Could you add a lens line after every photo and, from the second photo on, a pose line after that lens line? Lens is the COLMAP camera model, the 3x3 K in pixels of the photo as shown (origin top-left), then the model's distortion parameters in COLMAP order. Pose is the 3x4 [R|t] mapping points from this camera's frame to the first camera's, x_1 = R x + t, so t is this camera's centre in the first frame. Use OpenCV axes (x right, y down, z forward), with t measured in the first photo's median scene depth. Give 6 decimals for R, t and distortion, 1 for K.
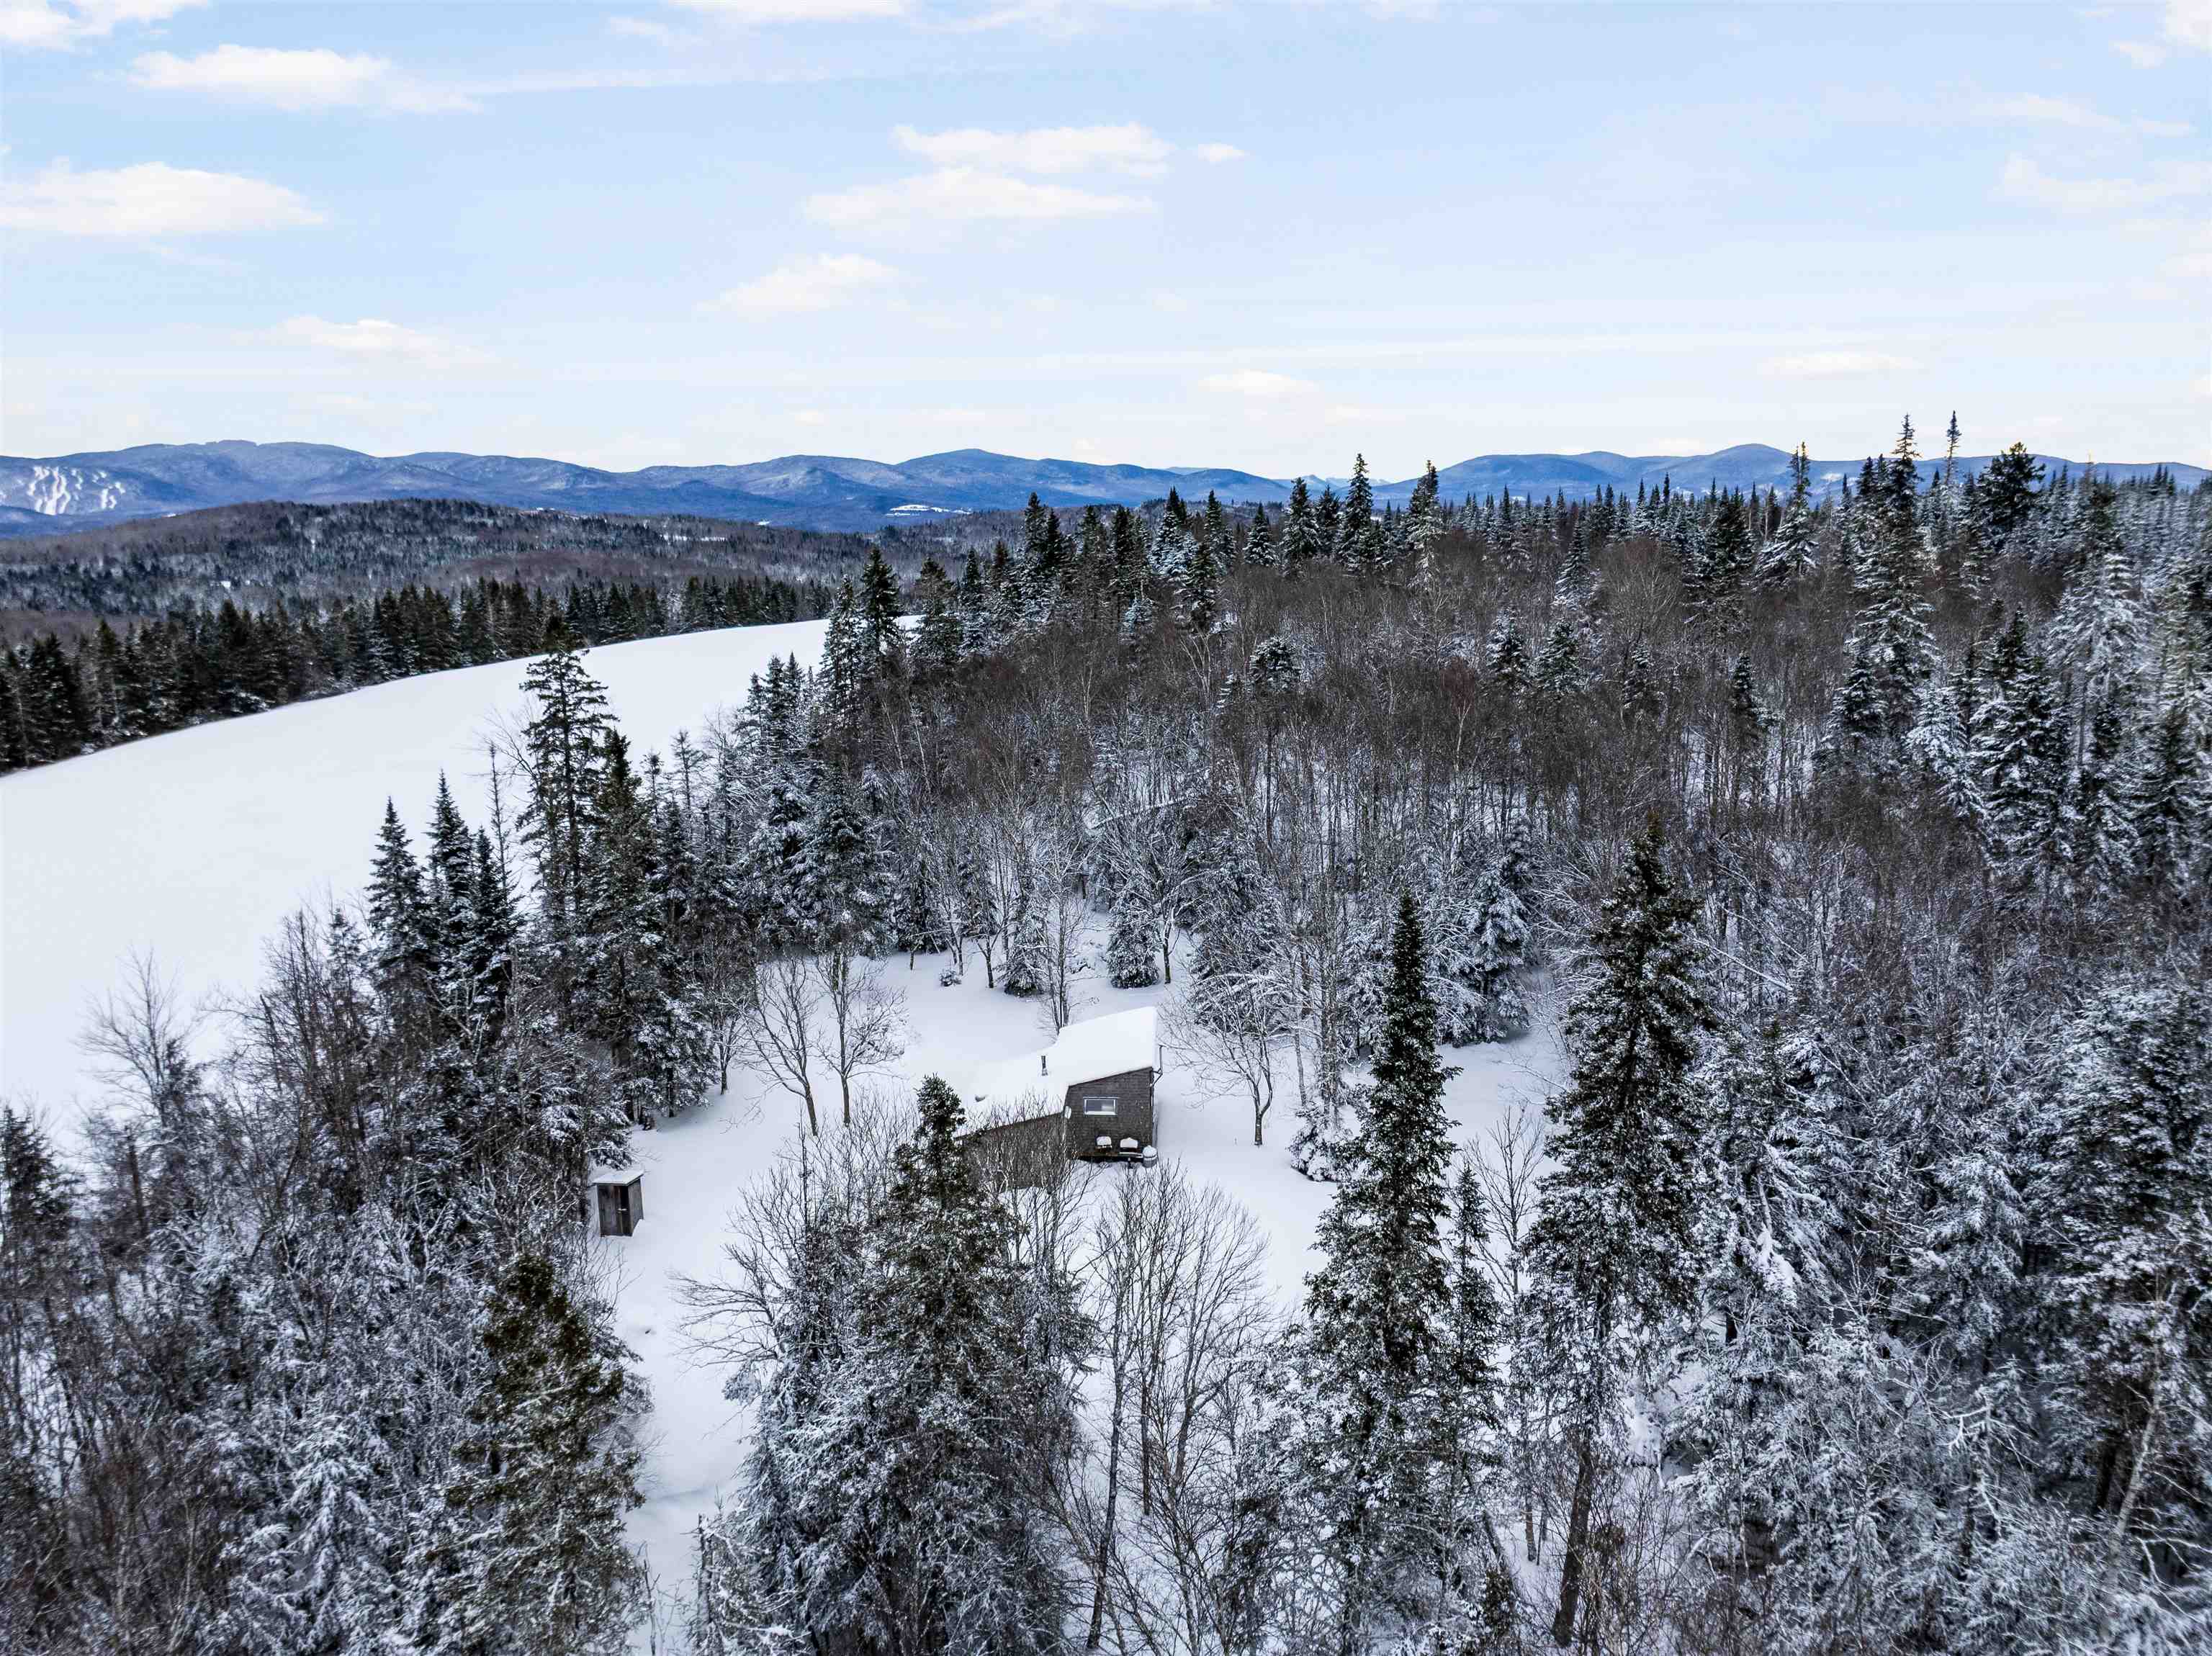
lens RADIAL K [[1569.9, 0, 1112.0], [0, 1569.9, 819.9], [0, 0, 1]] dist [-0.044908, 0.011554]
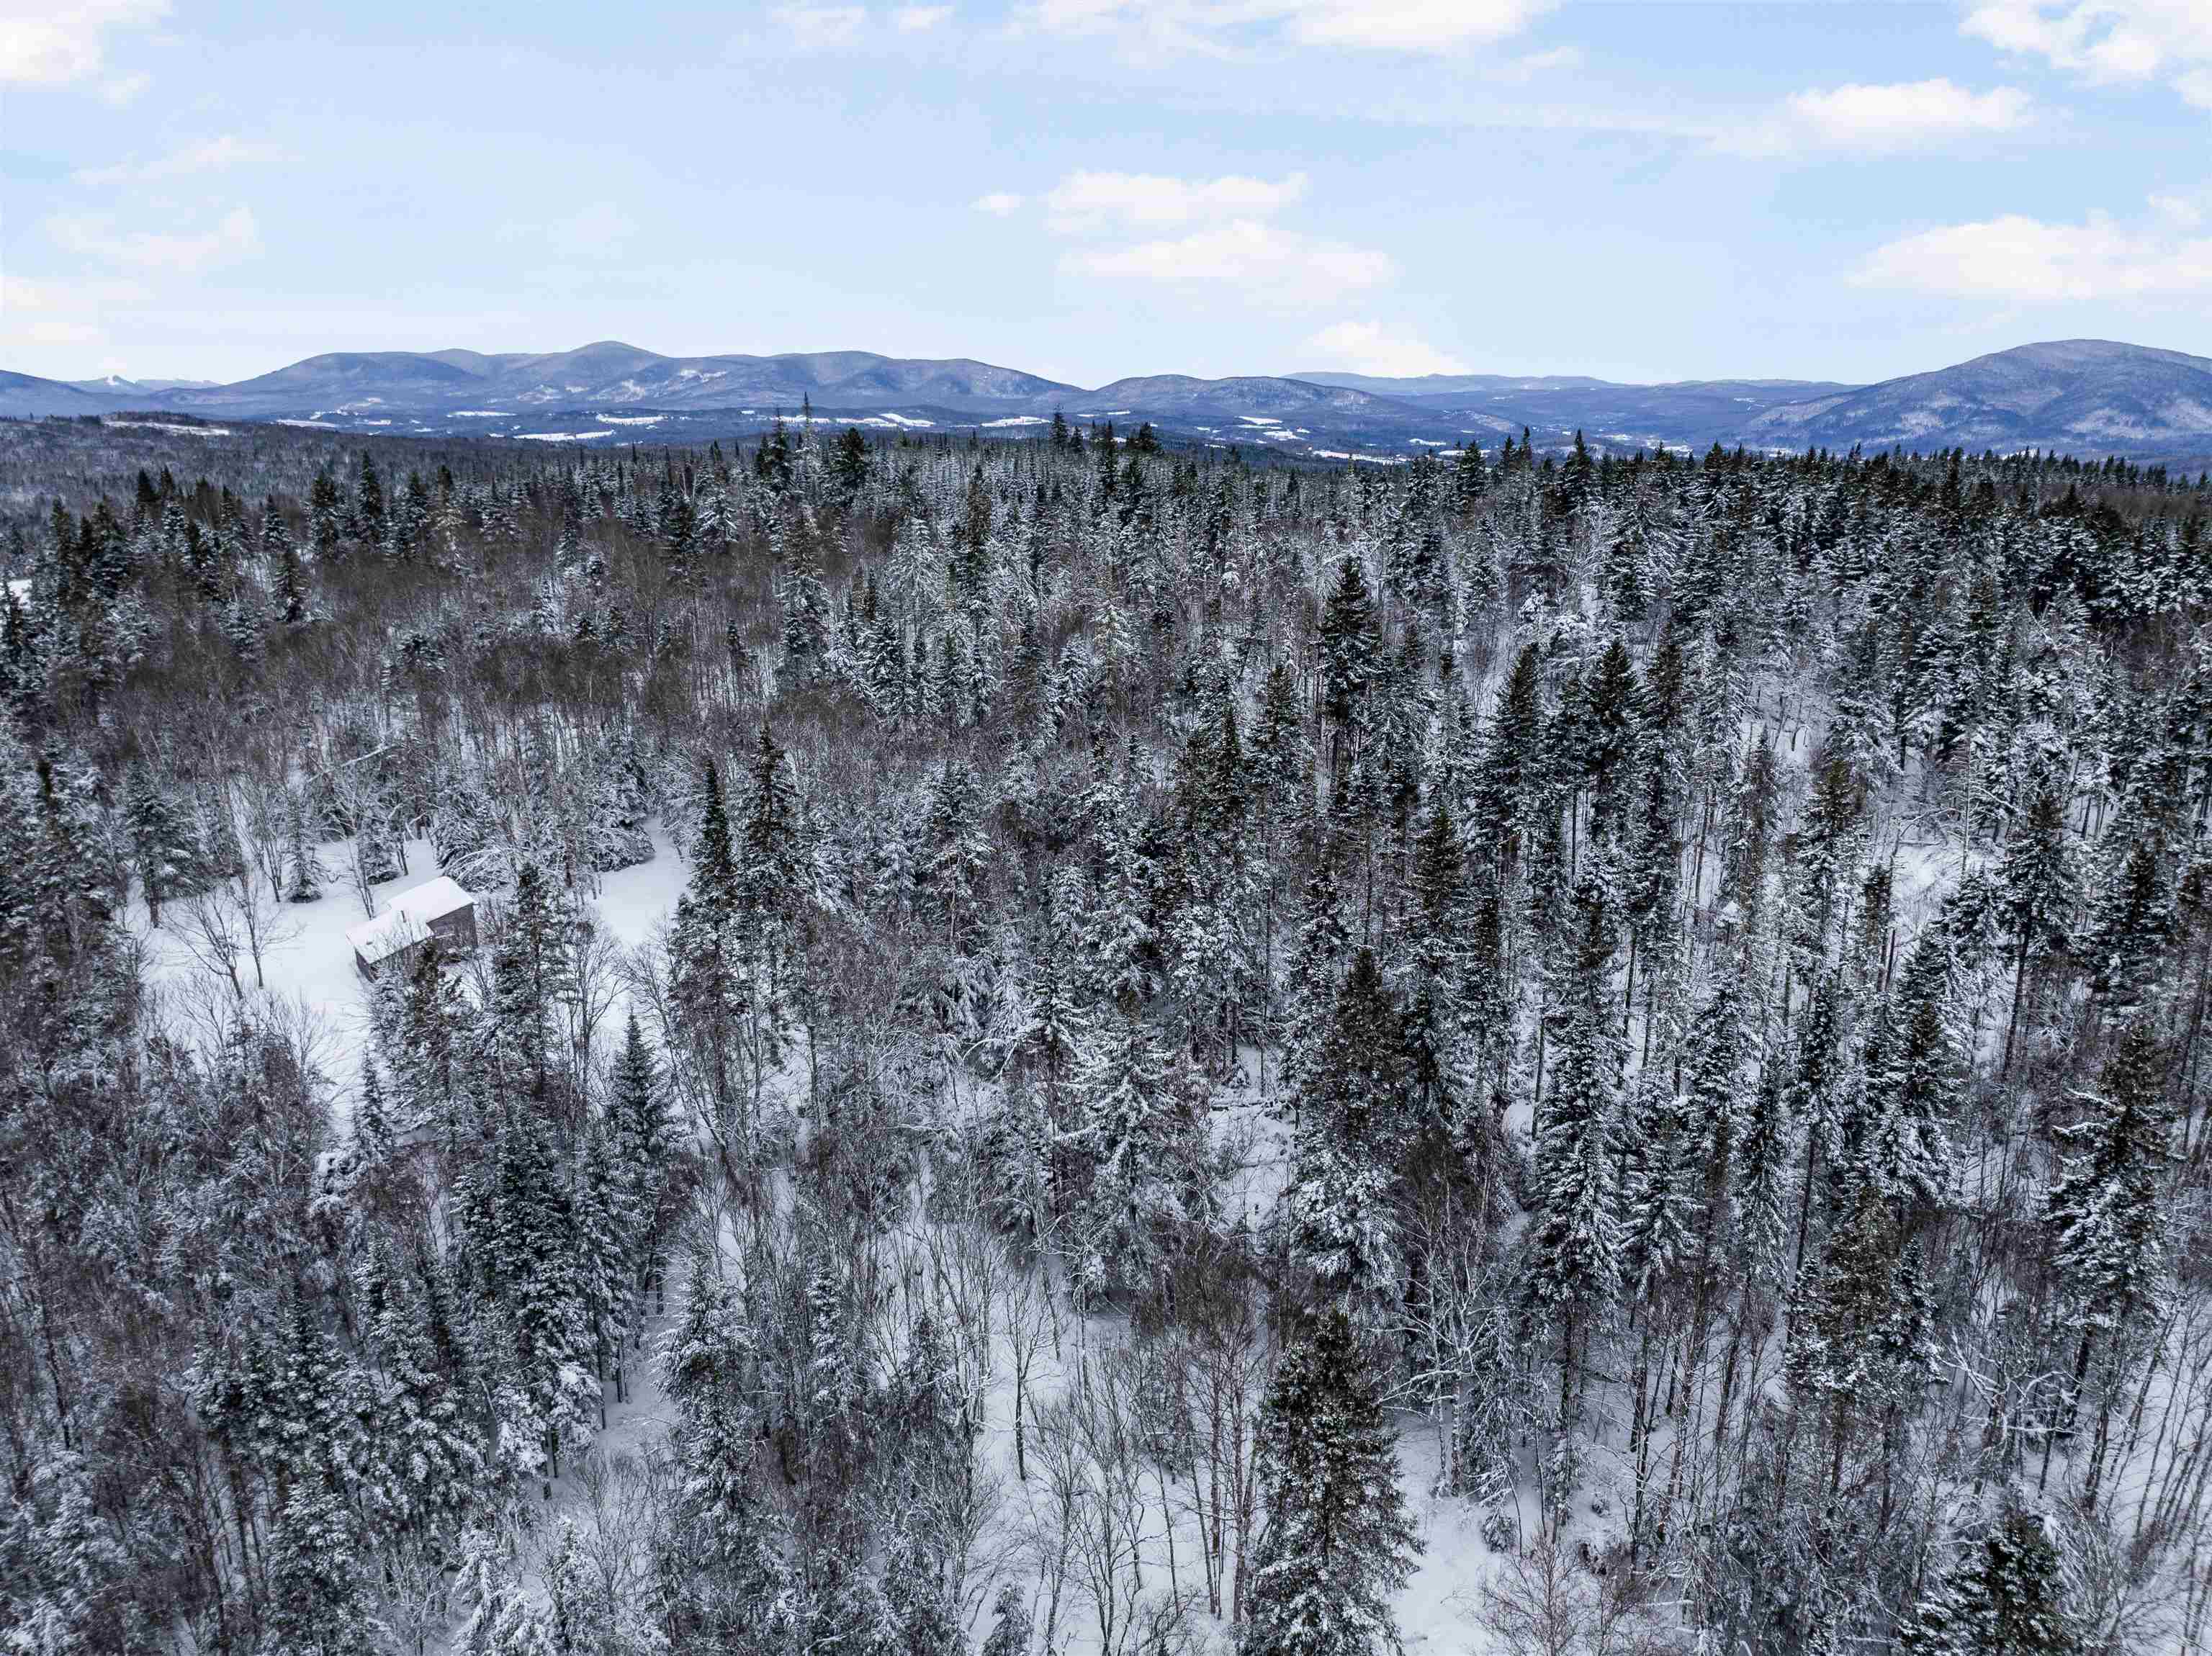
lens RADIAL K [[1550.8, 0, 1112.7], [0, 1550.8, 829.2], [0, 0, 1]] dist [-0.048721, 0.024390]
pose [[0.775533, -0.174391, 0.606742, -0.348116], [0.131849, 0.984637, 0.114477, -0.018892], [-0.617385, -0.008783, 0.786612, -0.607350]]
